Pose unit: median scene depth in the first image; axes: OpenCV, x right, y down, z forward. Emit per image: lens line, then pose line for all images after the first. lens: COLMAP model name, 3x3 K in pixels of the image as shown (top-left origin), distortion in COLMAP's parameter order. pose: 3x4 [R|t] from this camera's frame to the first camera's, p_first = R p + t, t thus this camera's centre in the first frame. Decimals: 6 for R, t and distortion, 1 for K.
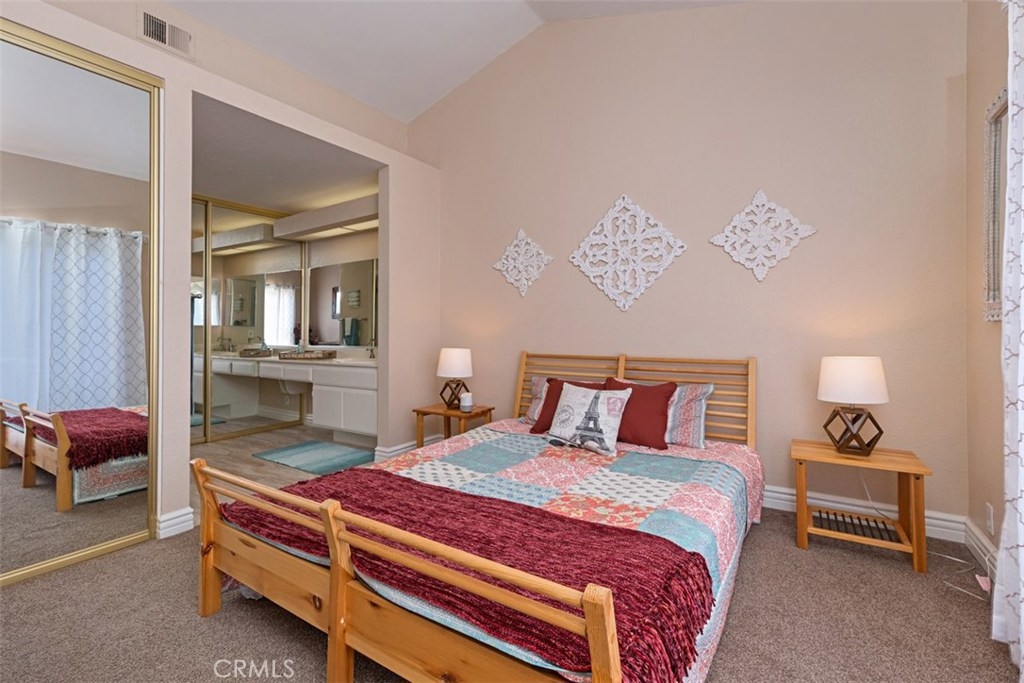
lens RADIAL K [[451.8, 0, 500.5], [0, 451.8, 331.9], [0, 0, 1]] dist [-0.000266, 0.000105]
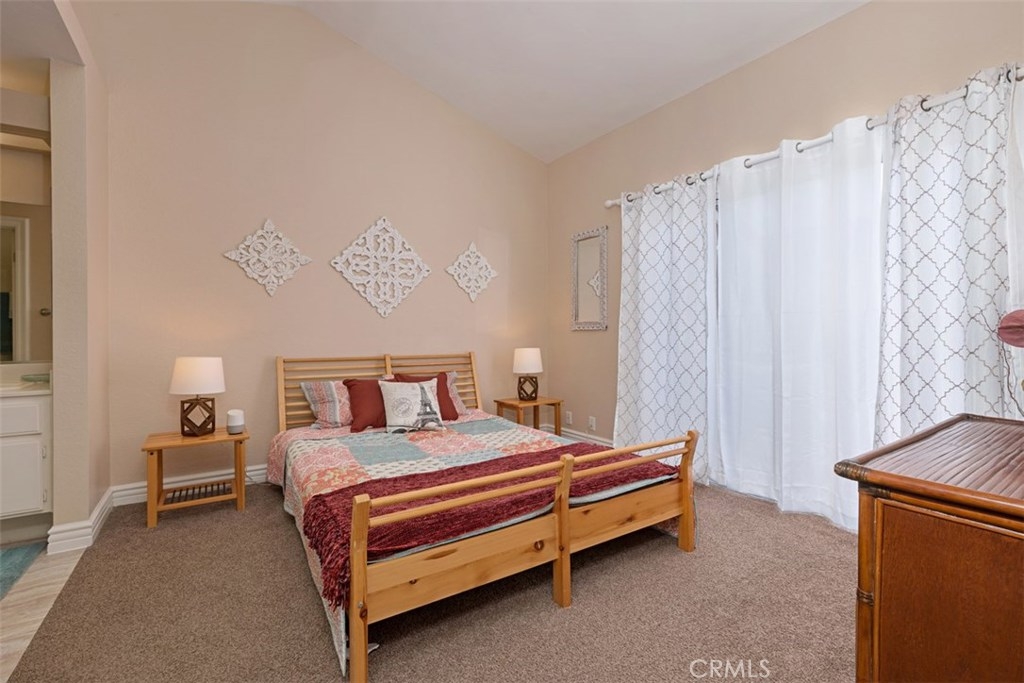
lens RADIAL K [[450.3, 0, 512.0], [0, 450.3, 341.5], [0, 0, 1]] dist [-0.000150, 0.000005]
pose [[0.389913, -0.010515, 0.920792, -0.670207], [0.003764, 0.999945, 0.009826, 0.006271], [-0.920844, -0.000365, 0.389931, 0.243340]]
